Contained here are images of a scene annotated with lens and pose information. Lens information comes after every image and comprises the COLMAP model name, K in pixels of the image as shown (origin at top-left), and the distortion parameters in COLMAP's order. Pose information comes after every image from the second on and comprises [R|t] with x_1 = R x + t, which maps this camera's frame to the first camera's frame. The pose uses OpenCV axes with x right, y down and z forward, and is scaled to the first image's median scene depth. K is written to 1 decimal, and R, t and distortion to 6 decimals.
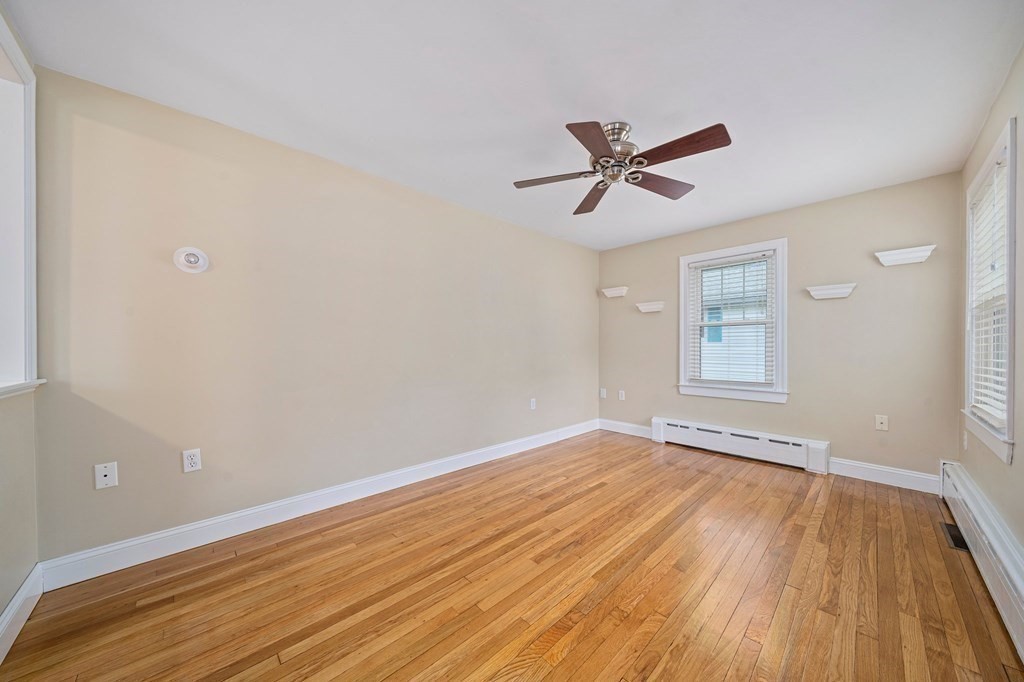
lens RADIAL K [[351.8, 0, 508.7], [0, 351.8, 345.7], [0, 0, 1]] dist [-0.005583, -0.000223]
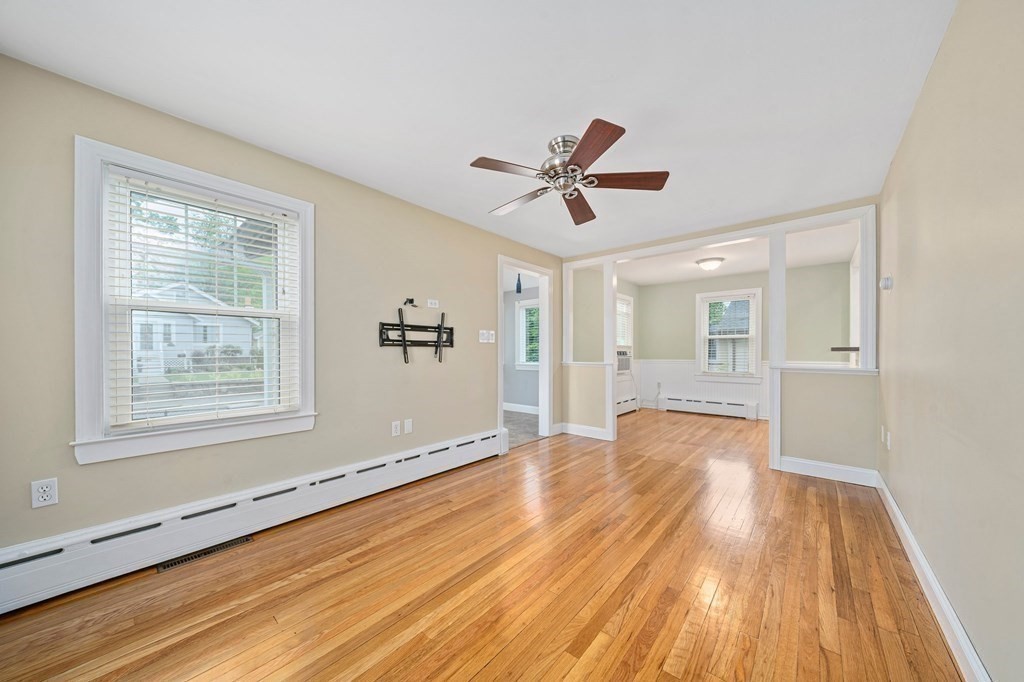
lens RADIAL K [[351.8, 0, 511.2], [0, 351.8, 351.8], [0, 0, 1]] dist [-0.005583, -0.000223]
pose [[-0.995161, 0.001146, -0.098254, 0.420244], [0.001034, 0.999999, 0.001194, 0.000893], [0.098255, 0.001087, -0.995161, 1.524412]]
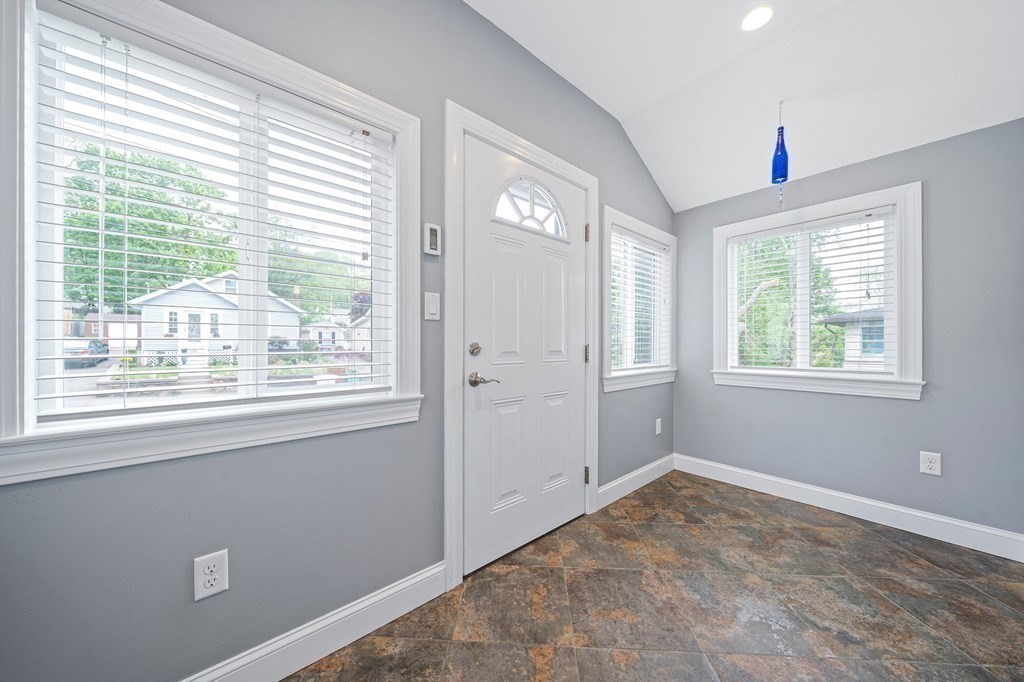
lens RADIAL K [[351.8, 0, 506.3], [0, 351.8, 342.6], [0, 0, 1]] dist [-0.005583, -0.000223]
pose [[-0.999146, 0.000598, 0.041313, 0.738598], [0.000572, 1.000000, -0.000634, 0.005086], [-0.041313, -0.000610, -0.999146, 0.190435]]
